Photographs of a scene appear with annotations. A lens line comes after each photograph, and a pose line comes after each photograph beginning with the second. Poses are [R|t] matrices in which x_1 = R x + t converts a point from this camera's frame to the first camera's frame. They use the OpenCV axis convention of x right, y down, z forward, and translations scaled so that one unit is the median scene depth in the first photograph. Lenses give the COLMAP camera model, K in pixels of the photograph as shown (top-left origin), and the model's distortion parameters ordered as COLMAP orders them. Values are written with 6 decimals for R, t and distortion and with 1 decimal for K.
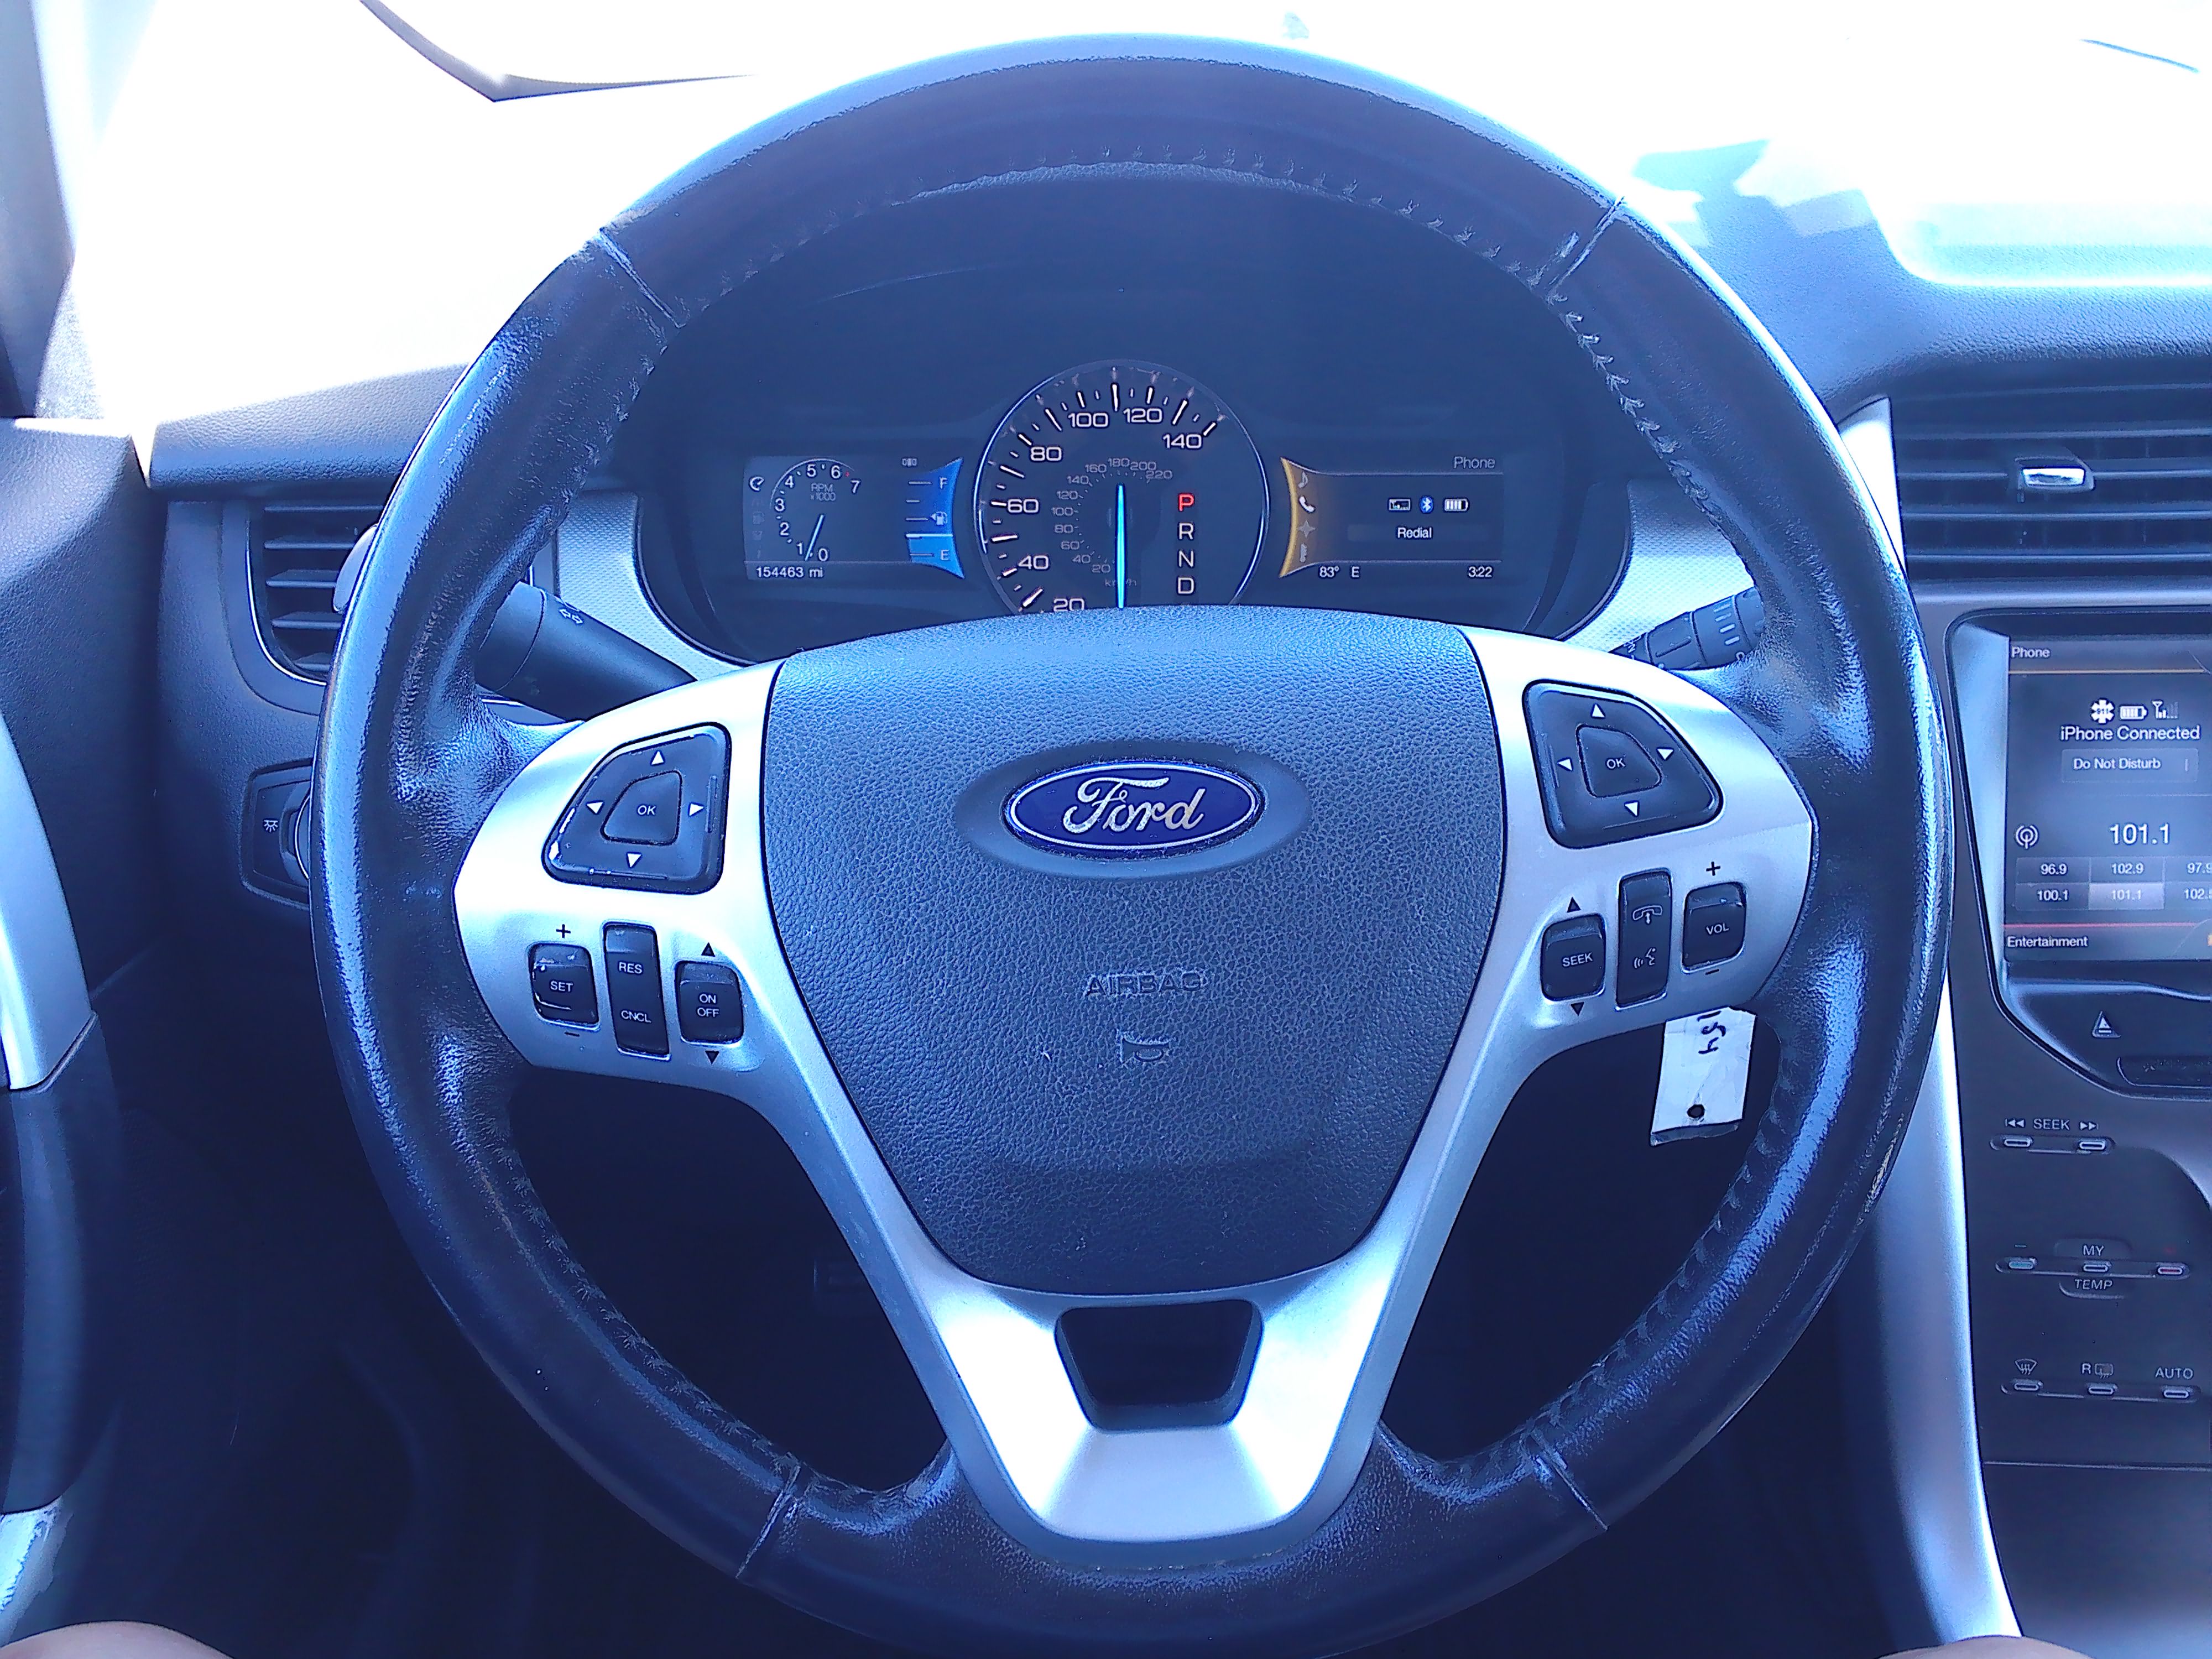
lens RADIAL K [[1766.2, 0, 1099.8], [0, 1766.2, 841.0], [0, 0, 1]] dist [0.033541, -0.051059]
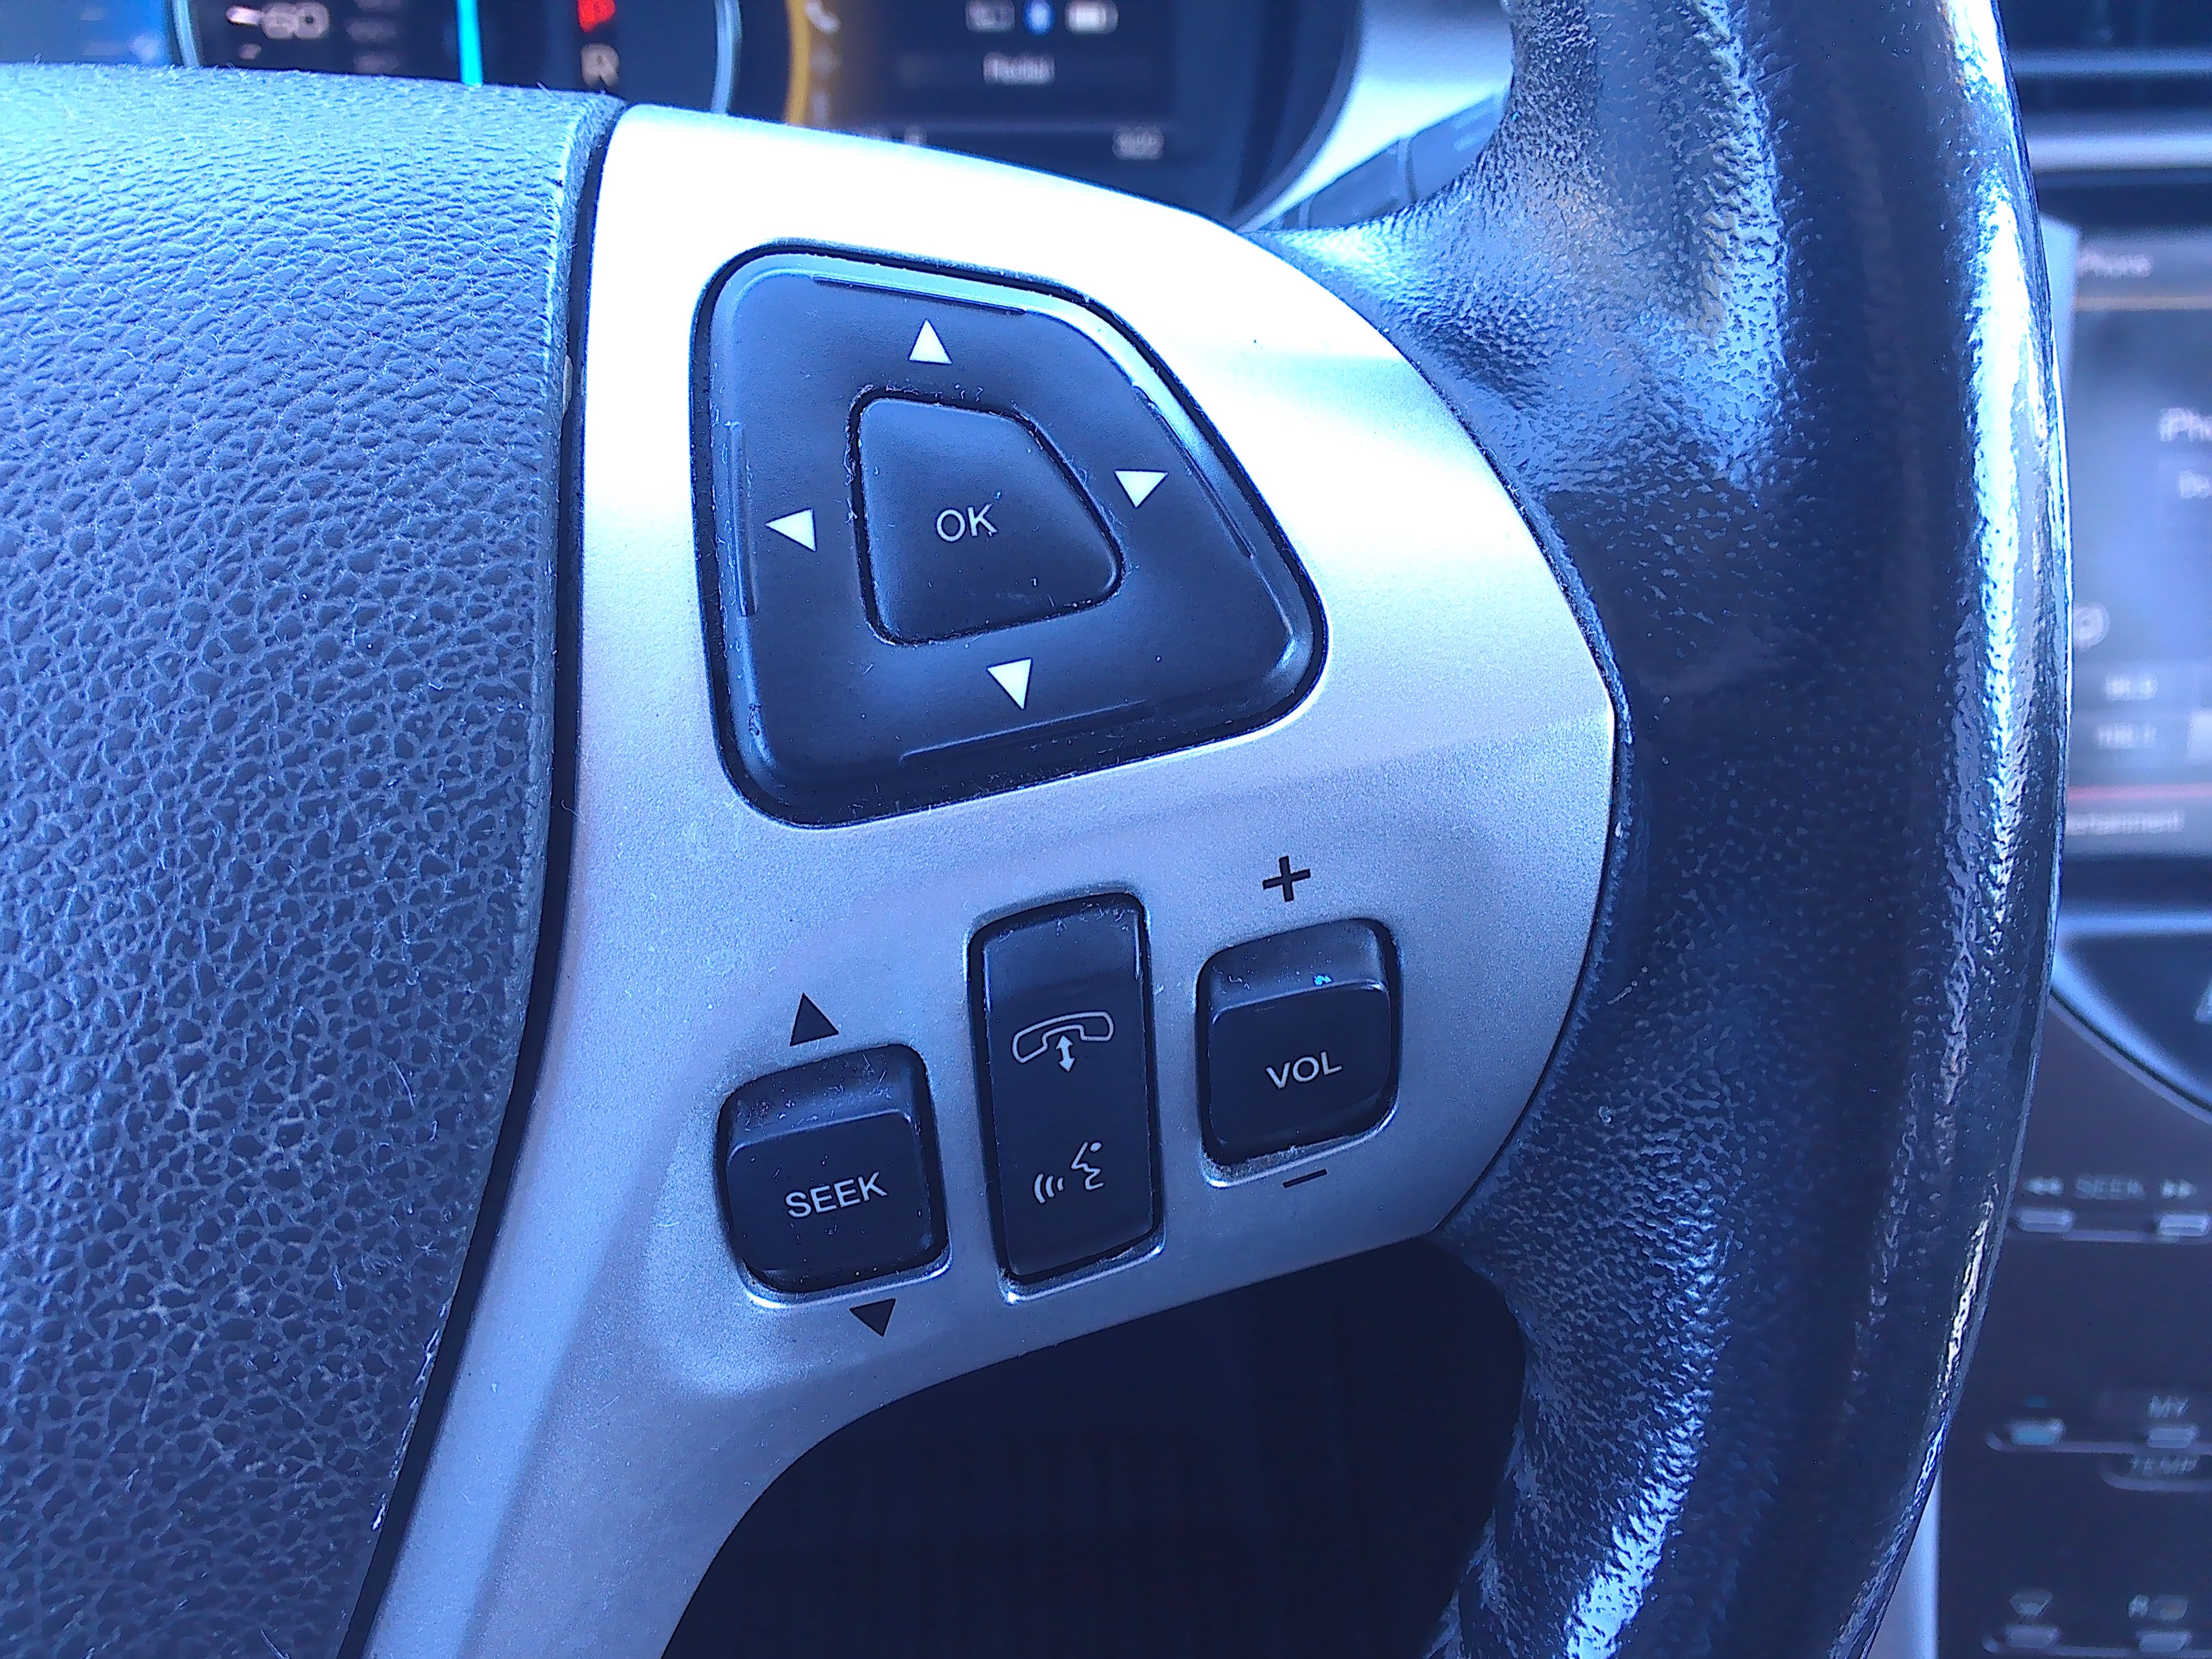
lens RADIAL K [[1766.2, 0, 1127.9], [0, 1766.2, 835.0], [0, 0, 1]] dist [0.033541, -0.051059]
pose [[0.998118, -0.025703, 0.055684, 0.189192], [0.016811, 0.987830, 0.154629, -0.023837], [-0.058981, -0.153401, 0.986402, 0.442772]]
